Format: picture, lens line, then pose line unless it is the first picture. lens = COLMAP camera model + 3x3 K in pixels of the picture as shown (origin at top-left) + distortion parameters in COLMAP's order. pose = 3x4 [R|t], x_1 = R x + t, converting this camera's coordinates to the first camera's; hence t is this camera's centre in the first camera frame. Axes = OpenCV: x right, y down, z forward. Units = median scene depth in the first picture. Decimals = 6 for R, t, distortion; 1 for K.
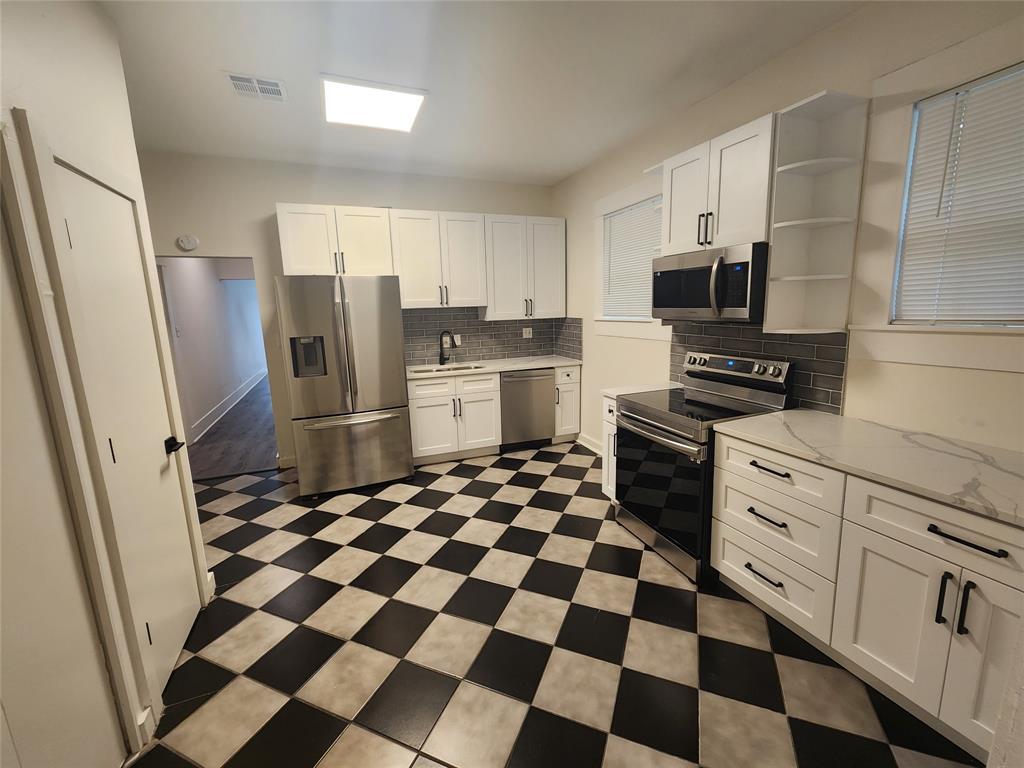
lens RADIAL K [[421.4, 0, 511.7], [0, 421.4, 381.0], [0, 0, 1]] dist [0.006337, -0.001395]
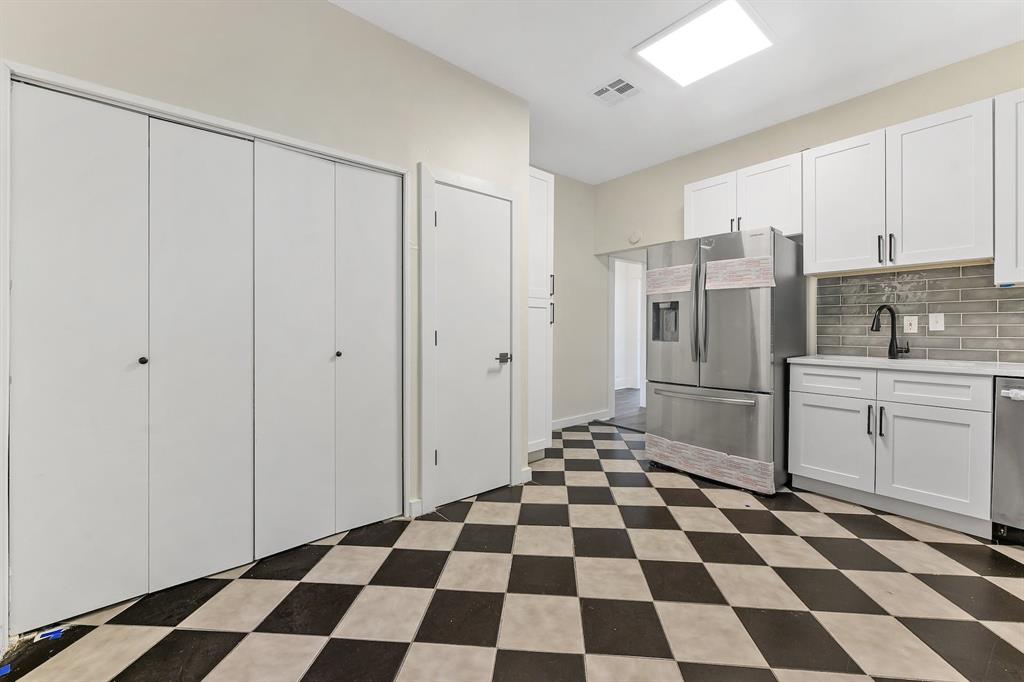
lens RADIAL K [[409.6, 0, 513.0], [0, 409.6, 333.2], [0, 0, 1]] dist [-0.000527, 0.000081]
pose [[0.297307, 0.038850, -0.953991, 0.281547], [-0.179188, 0.983688, -0.015783, 0.041085], [0.937817, 0.175636, 0.299419, 0.292334]]
